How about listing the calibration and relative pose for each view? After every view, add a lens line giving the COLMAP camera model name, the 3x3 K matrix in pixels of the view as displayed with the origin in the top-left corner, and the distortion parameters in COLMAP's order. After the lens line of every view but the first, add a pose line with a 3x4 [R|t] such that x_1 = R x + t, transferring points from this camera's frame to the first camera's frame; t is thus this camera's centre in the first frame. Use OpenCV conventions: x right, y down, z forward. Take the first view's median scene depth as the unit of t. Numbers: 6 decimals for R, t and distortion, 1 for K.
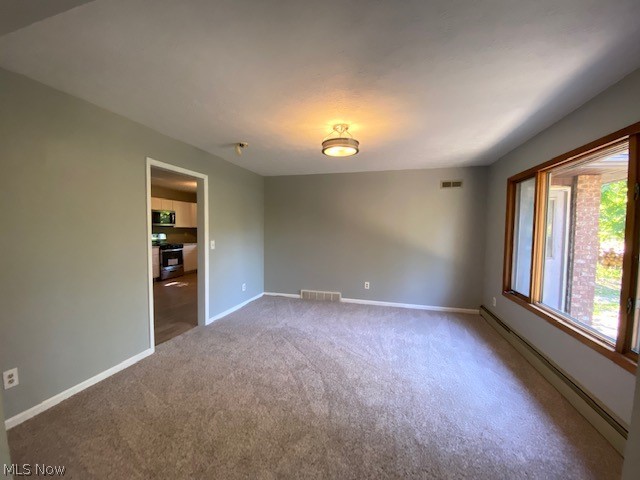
lens RADIAL K [[261.2, 0, 319.0], [0, 261.2, 240.9], [0, 0, 1]] dist [0.017404, -0.019542]
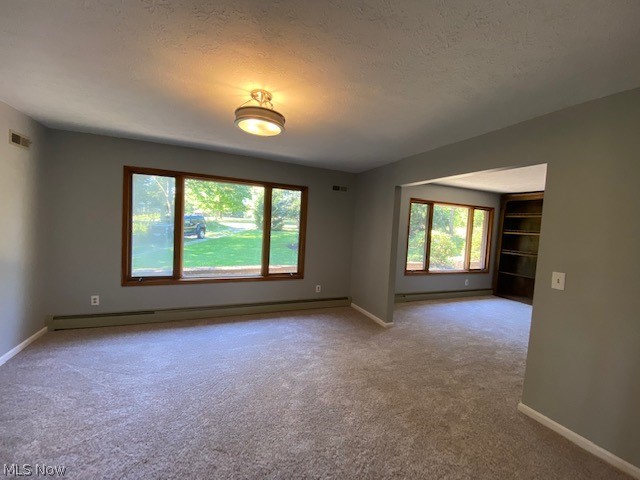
lens RADIAL K [[261.2, 0, 319.0], [0, 261.2, 240.9], [0, 0, 1]] dist [0.017404, -0.019542]
pose [[-0.621850, -0.063436, 0.780563, -0.489543], [0.008220, 0.996130, 0.087504, -0.038040], [-0.783093, 0.060831, -0.618922, 1.039076]]
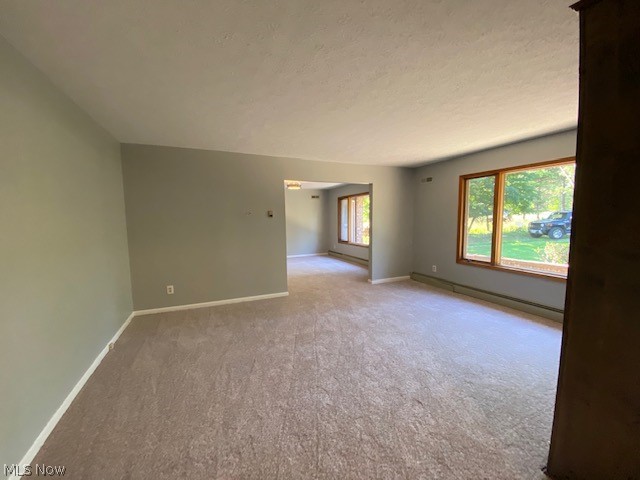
lens RADIAL K [[261.2, 0, 319.0], [0, 261.2, 240.9], [0, 0, 1]] dist [0.017404, -0.019542]
pose [[0.786184, -0.062235, 0.614850, -1.030570], [0.053488, 0.998035, 0.032628, 0.099034], [-0.615673, 0.007236, 0.787969, -0.908702]]
